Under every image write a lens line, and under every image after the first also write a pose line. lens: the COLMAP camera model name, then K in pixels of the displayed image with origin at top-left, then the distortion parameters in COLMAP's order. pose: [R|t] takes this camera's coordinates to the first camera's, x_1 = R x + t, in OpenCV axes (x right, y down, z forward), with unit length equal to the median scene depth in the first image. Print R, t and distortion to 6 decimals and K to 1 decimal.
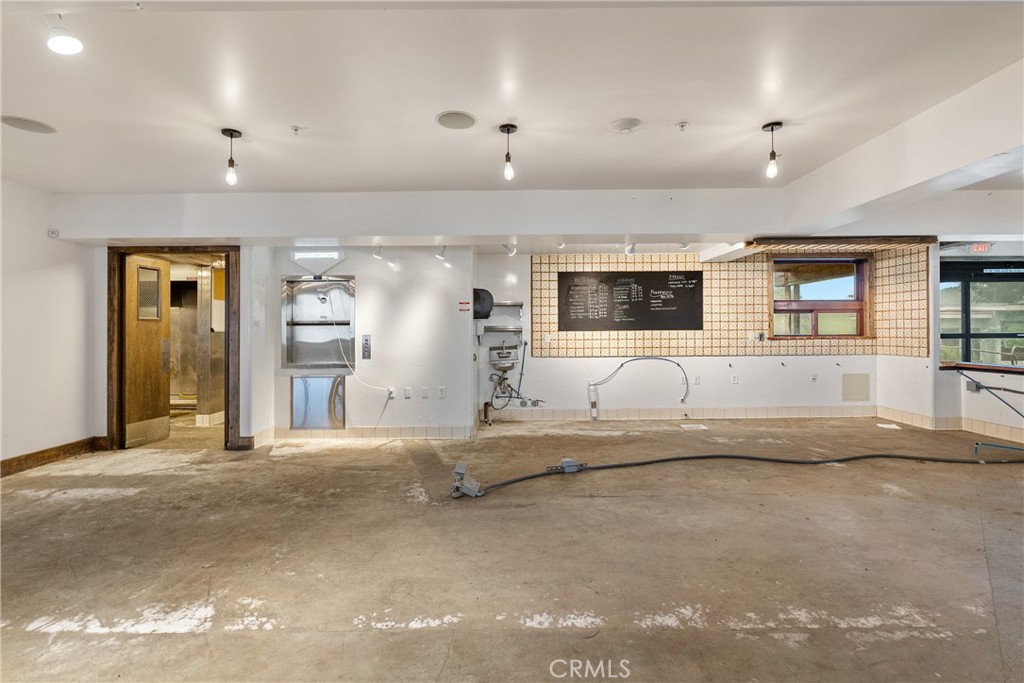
lens RADIAL K [[478.6, 0, 515.9], [0, 478.6, 330.2], [0, 0, 1]] dist [-0.002991, 0.000357]
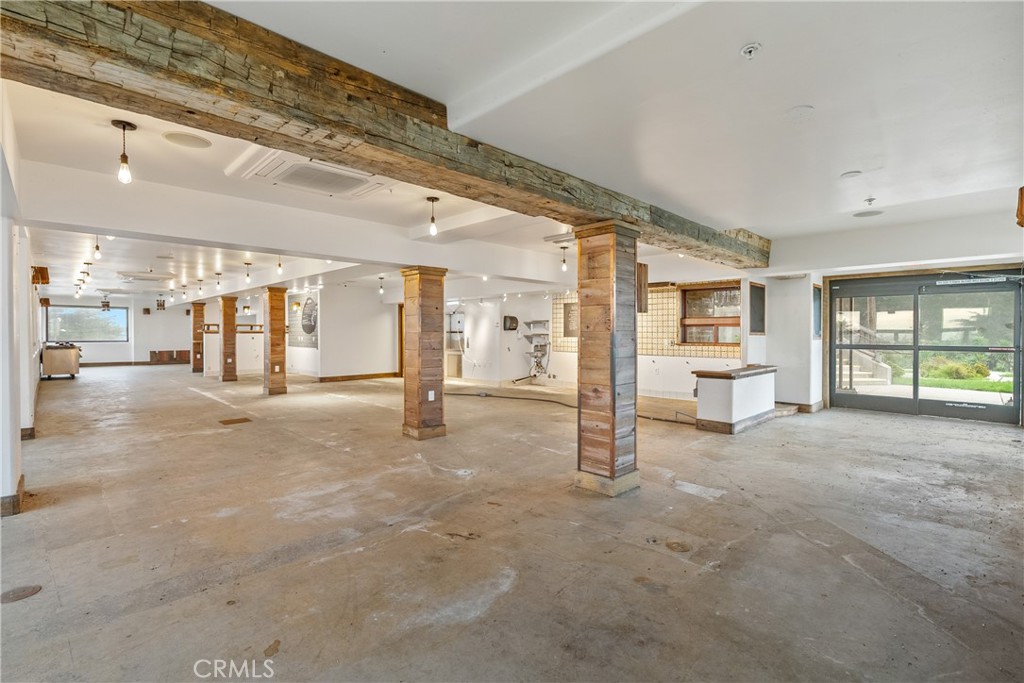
lens RADIAL K [[478.6, 0, 515.9], [0, 478.6, 330.2], [0, 0, 1]] dist [-0.002991, 0.000357]
pose [[0.706522, 0.006158, -0.707664, 1.211029], [-0.006354, 0.999977, 0.002357, -0.025646], [0.707663, 0.002832, 0.706545, -0.369410]]
